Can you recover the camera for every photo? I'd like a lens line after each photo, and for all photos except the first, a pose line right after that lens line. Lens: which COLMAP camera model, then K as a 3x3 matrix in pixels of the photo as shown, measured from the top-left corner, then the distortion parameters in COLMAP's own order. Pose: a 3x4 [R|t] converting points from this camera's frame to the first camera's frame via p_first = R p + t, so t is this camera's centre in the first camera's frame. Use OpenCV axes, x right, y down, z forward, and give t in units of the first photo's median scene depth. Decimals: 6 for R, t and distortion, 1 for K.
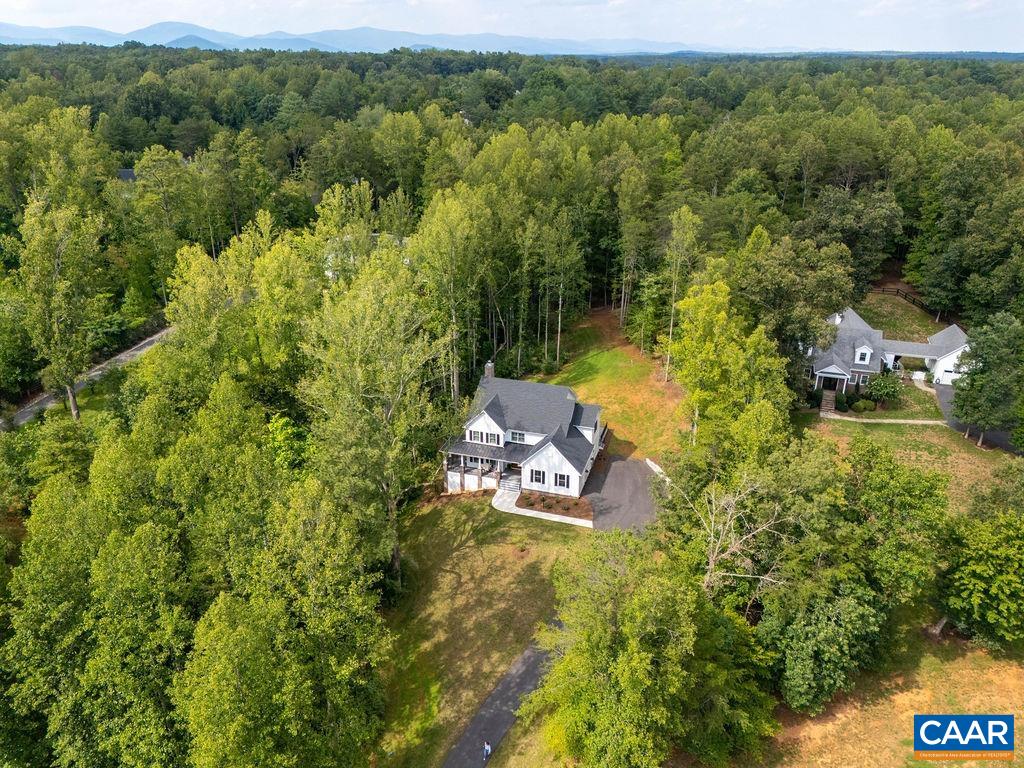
lens RADIAL K [[756.0, 0, 512.0], [0, 756.0, 384.0], [0, 0, 1]] dist [0.006006, -0.000923]
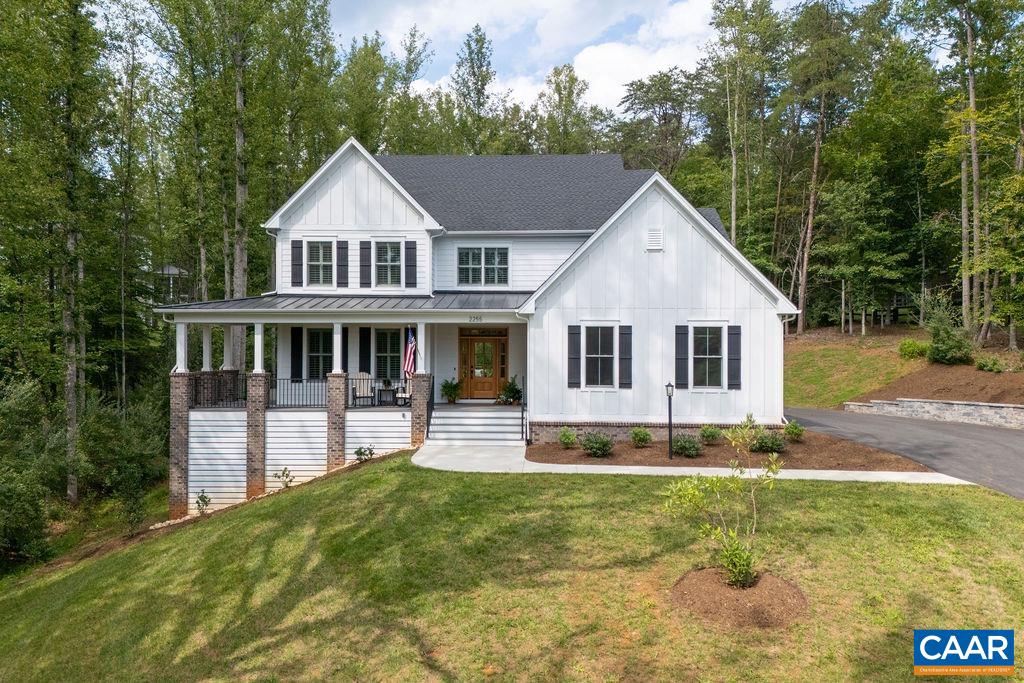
lens RADIAL K [[756.6, 0, 512.0], [0, 756.6, 341.5], [0, 0, 1]] dist [0.037383, -0.000807]
pose [[0.964796, 0.003104, 0.262980, -0.053397], [0.102690, 0.916110, -0.387553, 0.204387], [-0.242122, 0.400915, 0.883541, 0.789570]]
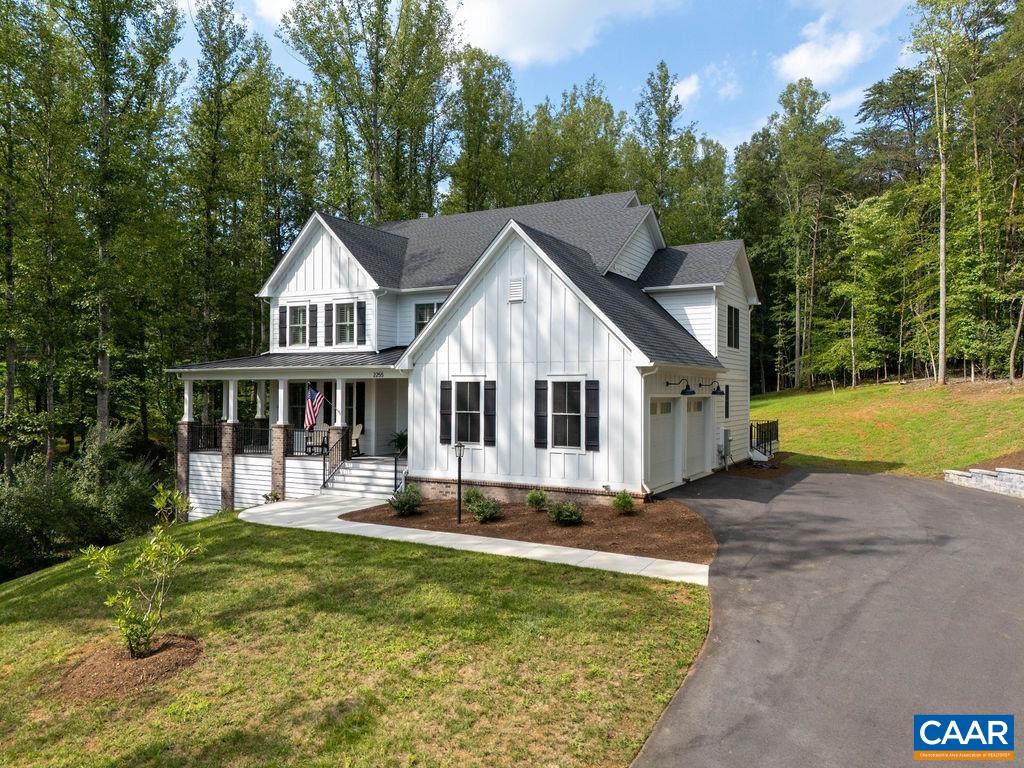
lens RADIAL K [[756.0, 0, 512.0], [0, 756.0, 384.0], [0, 0, 1]] dist [0.006006, -0.000923]
pose [[0.979747, -0.001645, -0.200232, 0.092136], [-0.078600, 0.916549, -0.392123, 0.200978], [0.184168, 0.399919, 0.897857, 0.786484]]
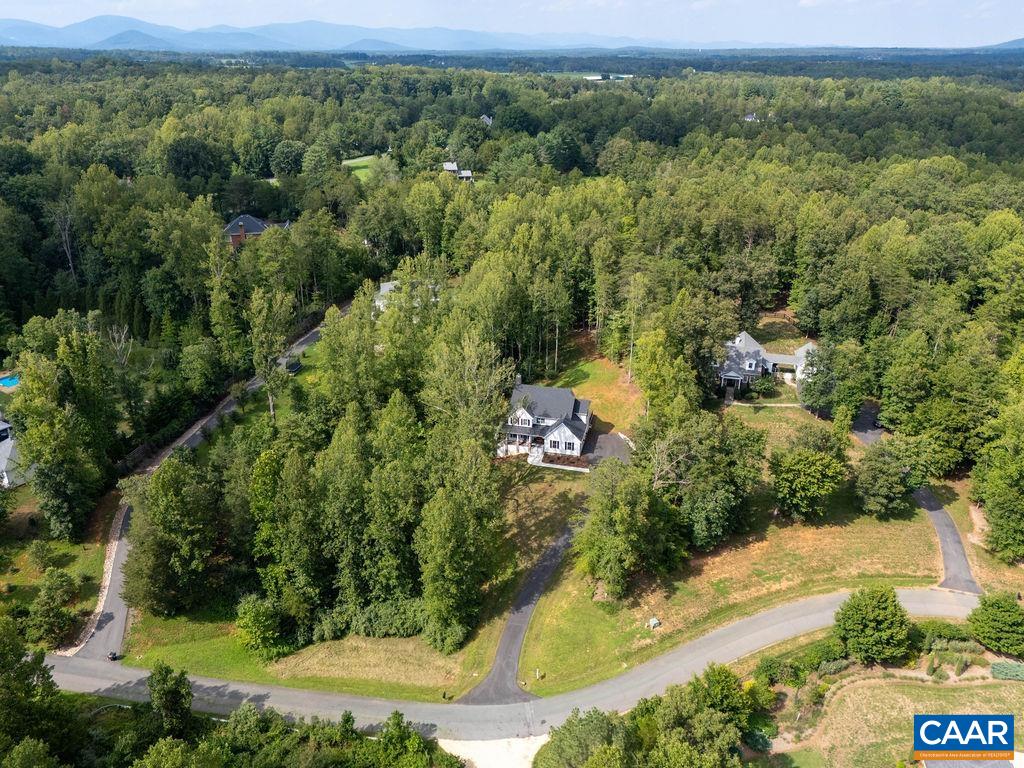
lens RADIAL K [[756.0, 0, 512.0], [0, 756.0, 384.0], [0, 0, 1]] dist [0.006006, -0.000923]
pose [[0.998128, -0.025875, 0.055416, -0.145614], [0.025488, 0.999646, 0.007685, -0.024298], [-0.055595, -0.006259, 0.998434, -0.637480]]
